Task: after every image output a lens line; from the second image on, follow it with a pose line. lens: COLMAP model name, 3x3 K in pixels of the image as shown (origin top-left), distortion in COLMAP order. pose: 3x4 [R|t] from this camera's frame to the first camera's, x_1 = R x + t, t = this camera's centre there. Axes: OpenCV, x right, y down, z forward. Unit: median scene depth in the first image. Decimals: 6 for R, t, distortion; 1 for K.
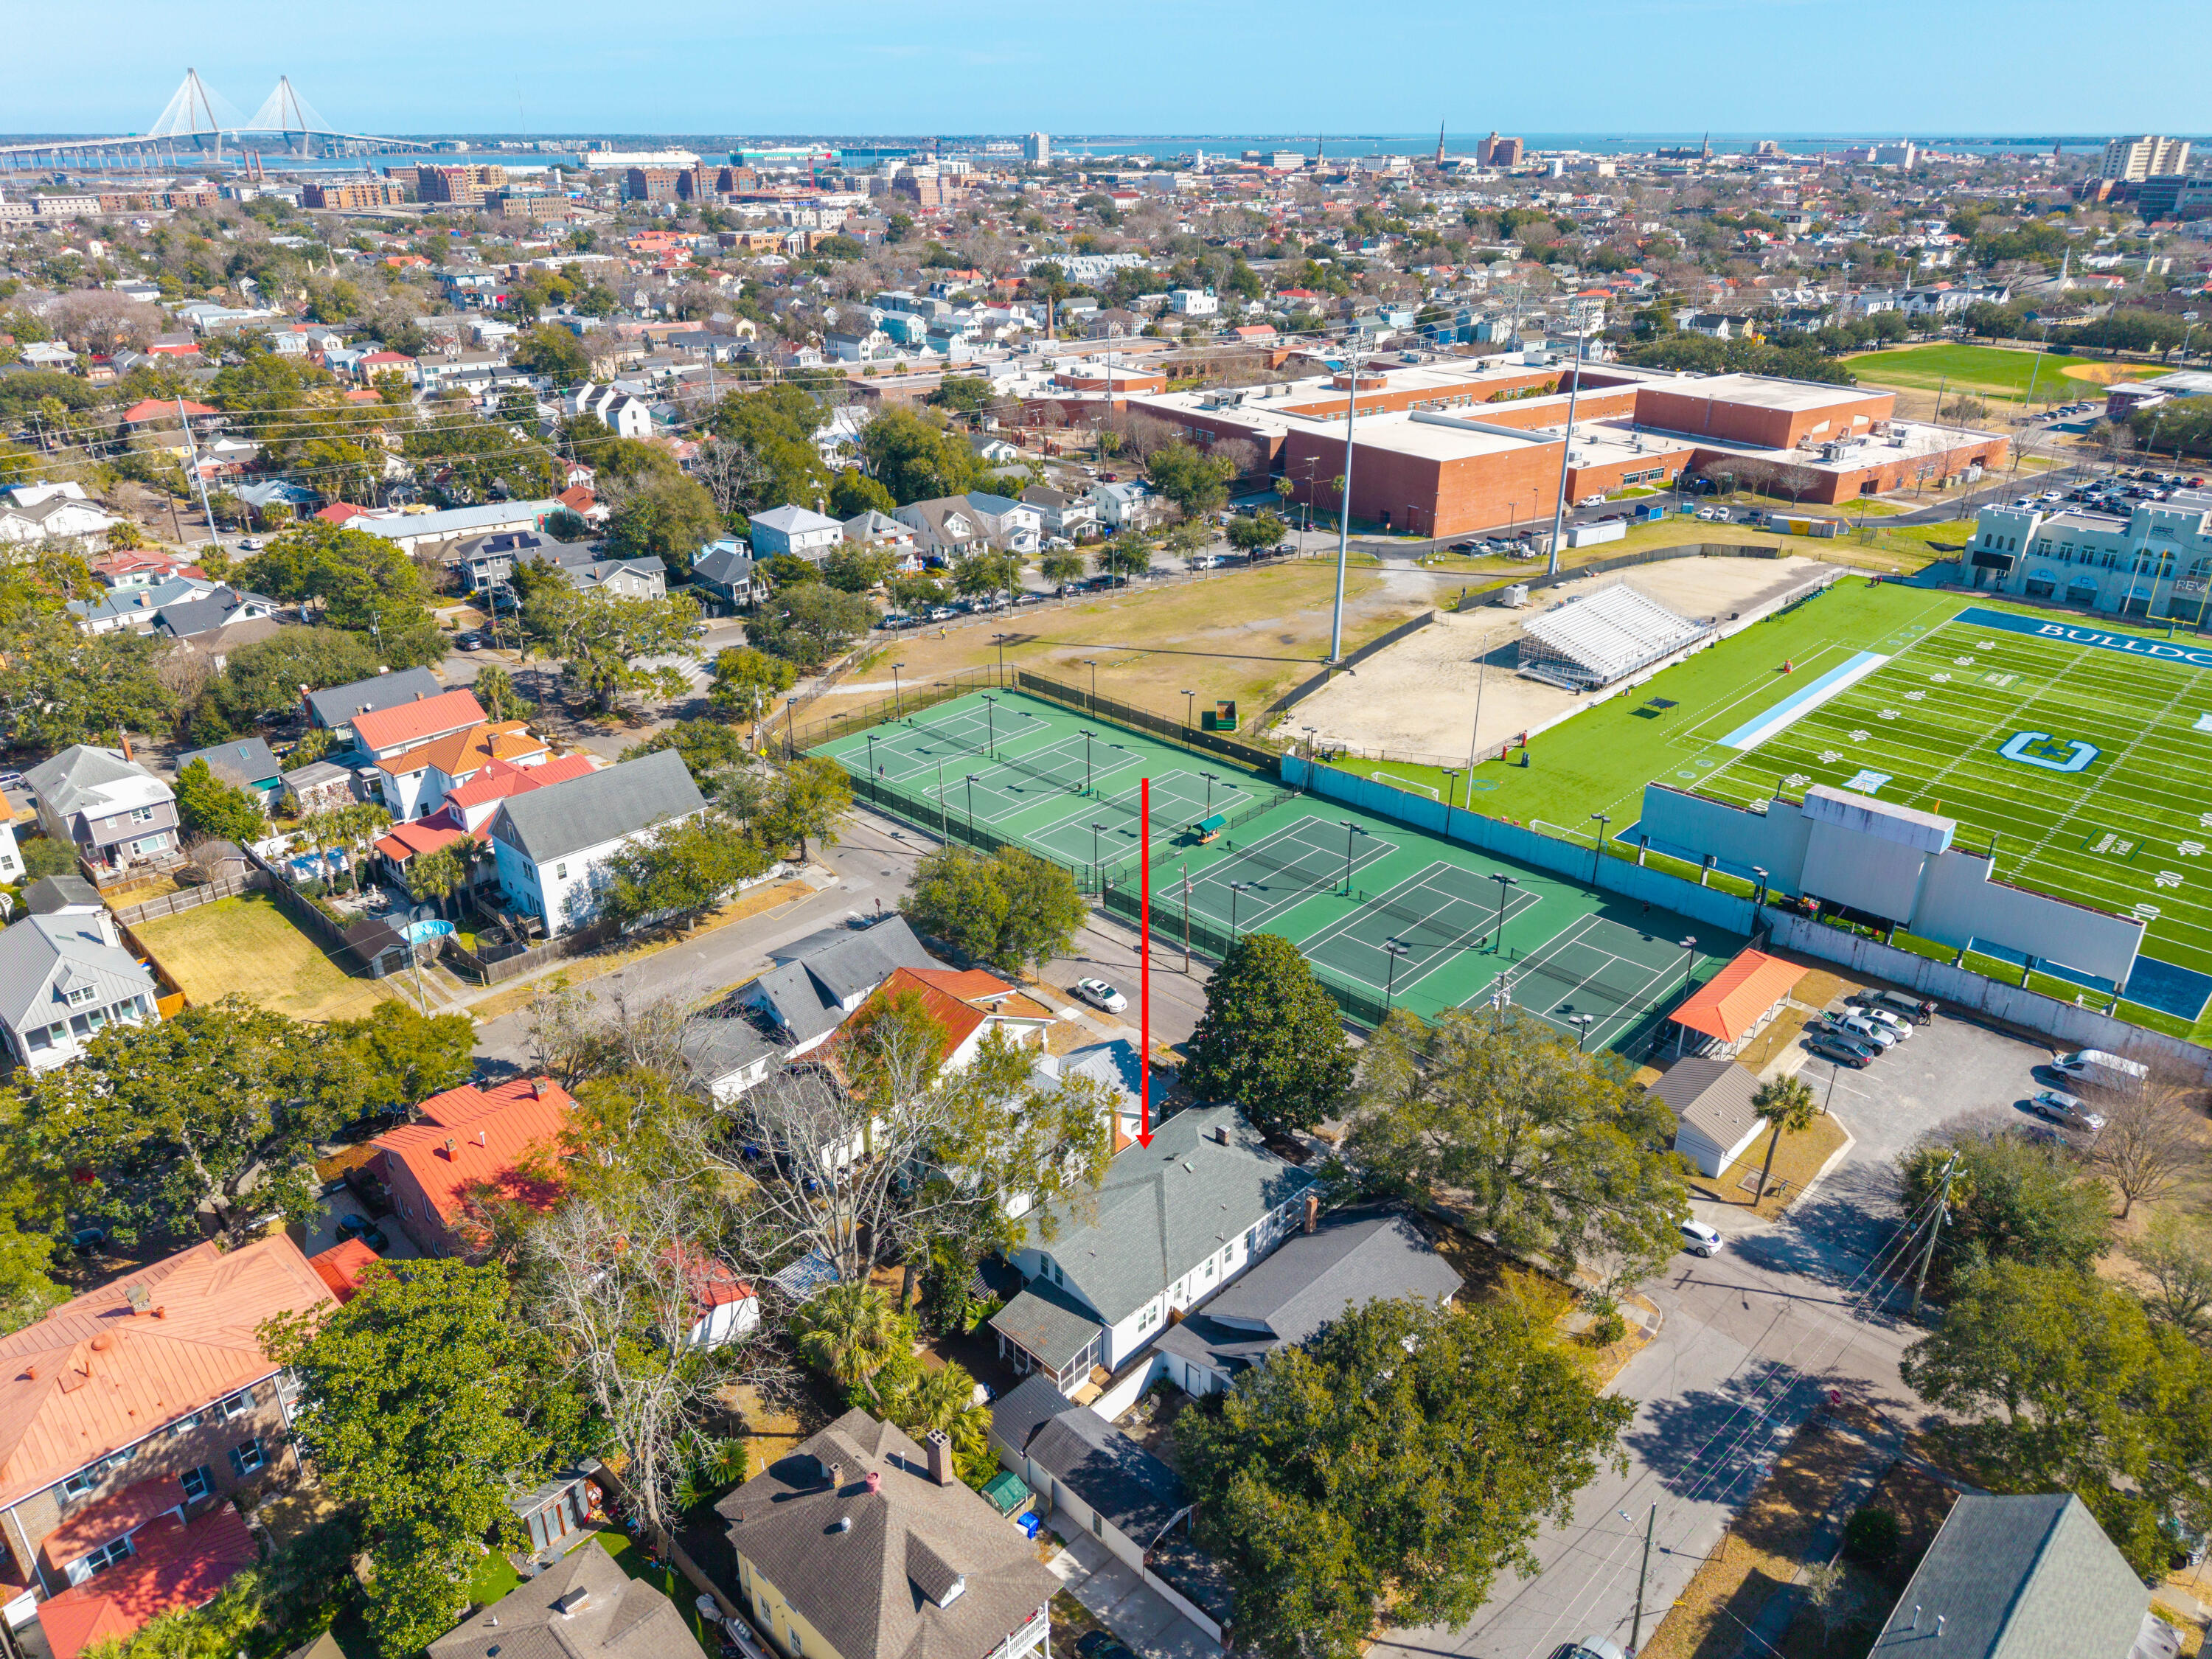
lens RADIAL K [[1536.4, 0, 1106.0], [0, 1536.4, 829.5], [0, 0, 1]] dist [0.042898, -0.047917]
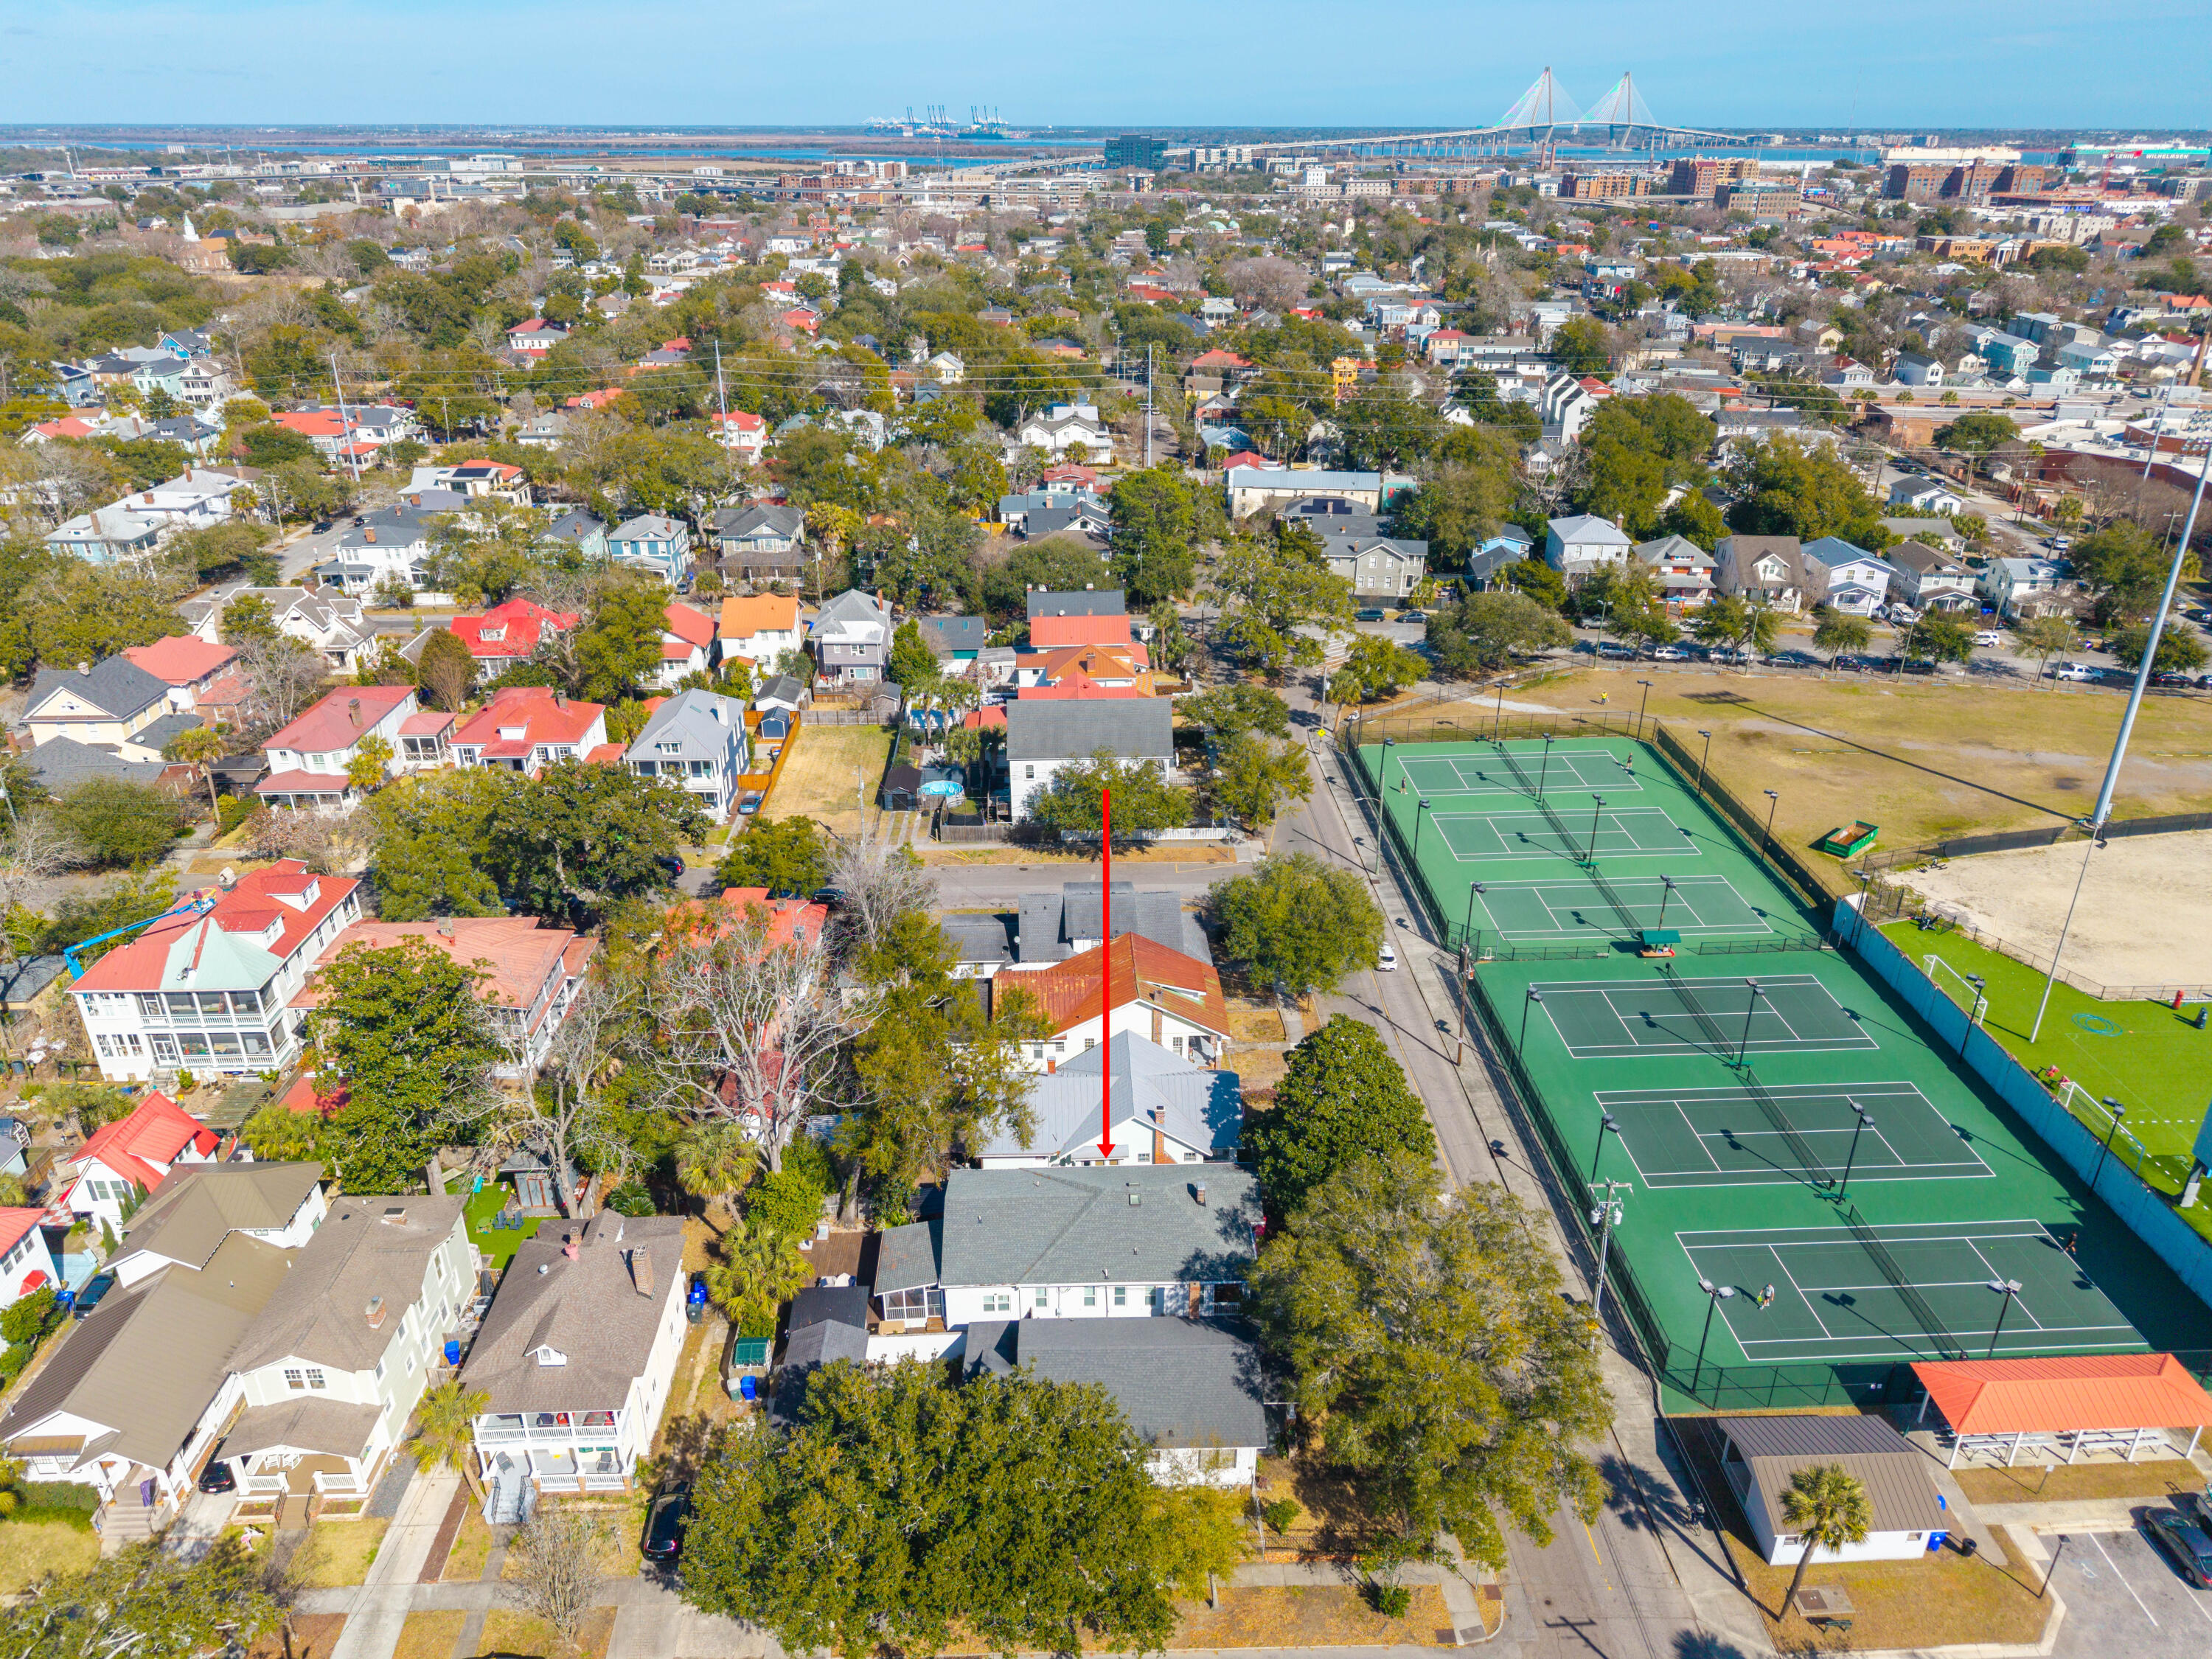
lens RADIAL K [[1483.0, 0, 1106.0], [0, 1483.0, 829.5], [0, 0, 1]] dist [0.034615, -0.048353]
pose [[0.713659, 0.300344, -0.632839, 0.247826], [-0.288444, 0.949271, 0.125240, -0.053142], [0.638350, 0.093160, 0.764088, 0.102911]]
